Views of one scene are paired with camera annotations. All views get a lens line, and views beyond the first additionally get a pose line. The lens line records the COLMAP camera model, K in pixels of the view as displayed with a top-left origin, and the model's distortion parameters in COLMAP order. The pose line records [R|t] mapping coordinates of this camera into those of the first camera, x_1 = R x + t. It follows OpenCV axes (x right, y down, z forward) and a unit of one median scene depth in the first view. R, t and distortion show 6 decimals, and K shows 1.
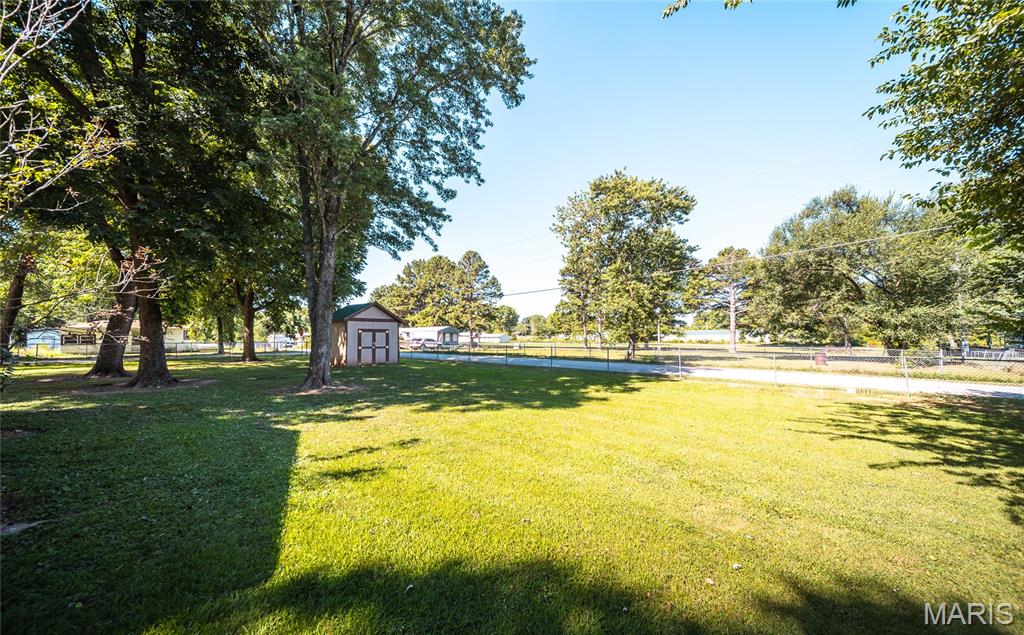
lens RADIAL K [[354.9, 0, 507.8], [0, 354.9, 322.9], [0, 0, 1]] dist [0.000658, 0.000028]
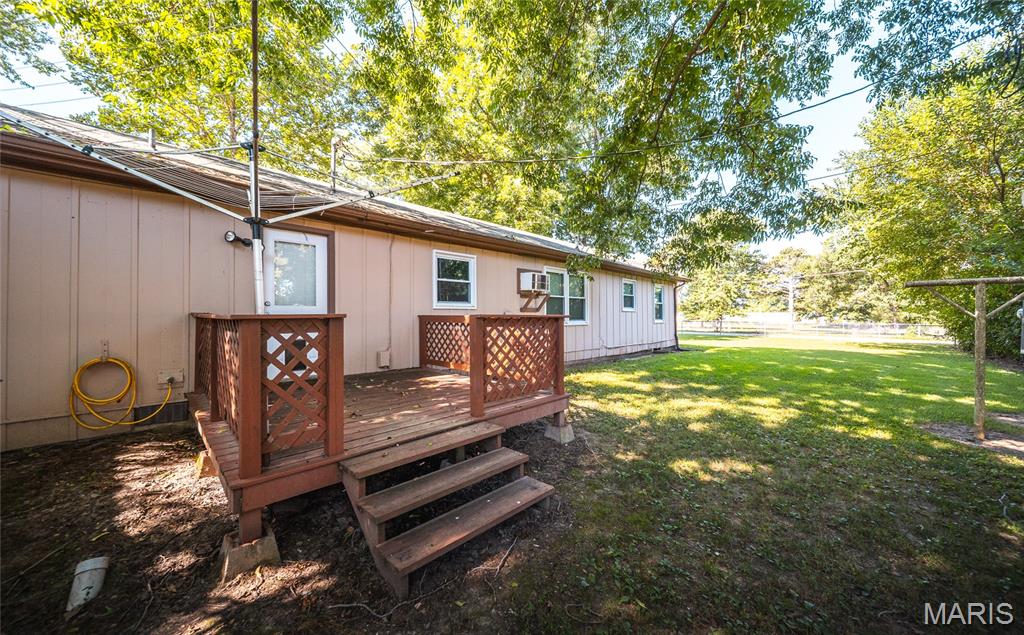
lens RADIAL K [[354.9, 0, 510.7], [0, 354.9, 314.8], [0, 0, 1]] dist [0.000658, 0.000028]
pose [[0.995404, 0.001322, -0.095760, -0.355450], [0.001047, 0.999695, 0.024688, -0.005769], [0.095764, -0.024674, 0.995098, -0.527390]]
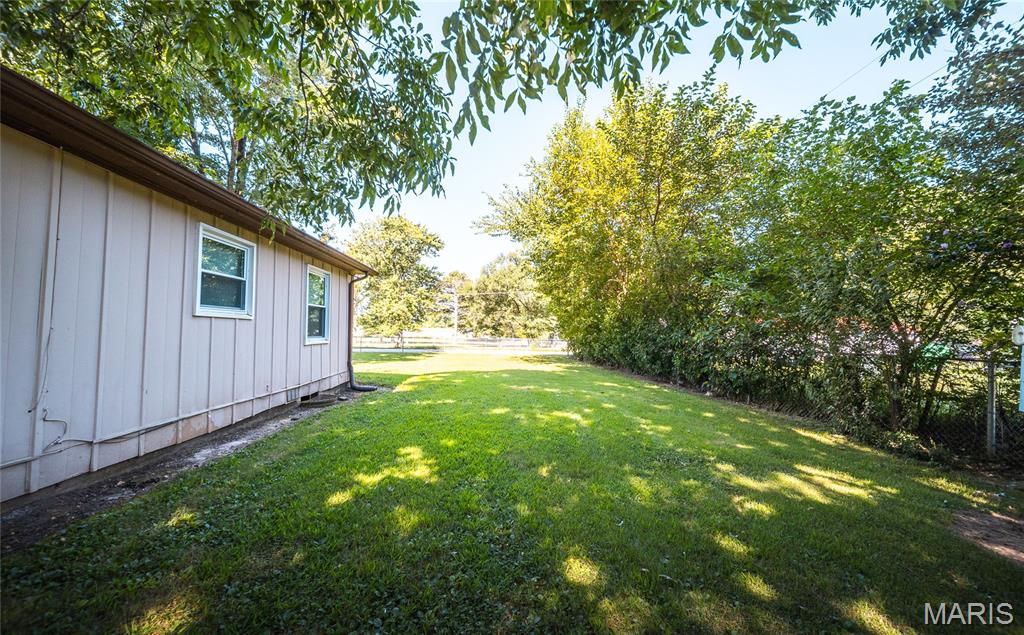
lens RADIAL K [[354.9, 0, 509.0], [0, 354.9, 320.4], [0, 0, 1]] dist [0.000658, 0.000028]
pose [[0.733862, 0.034691, 0.678413, -0.269368], [-0.034851, 0.999303, -0.013400, -0.000188], [-0.678404, -0.013809, 0.734559, -0.297234]]
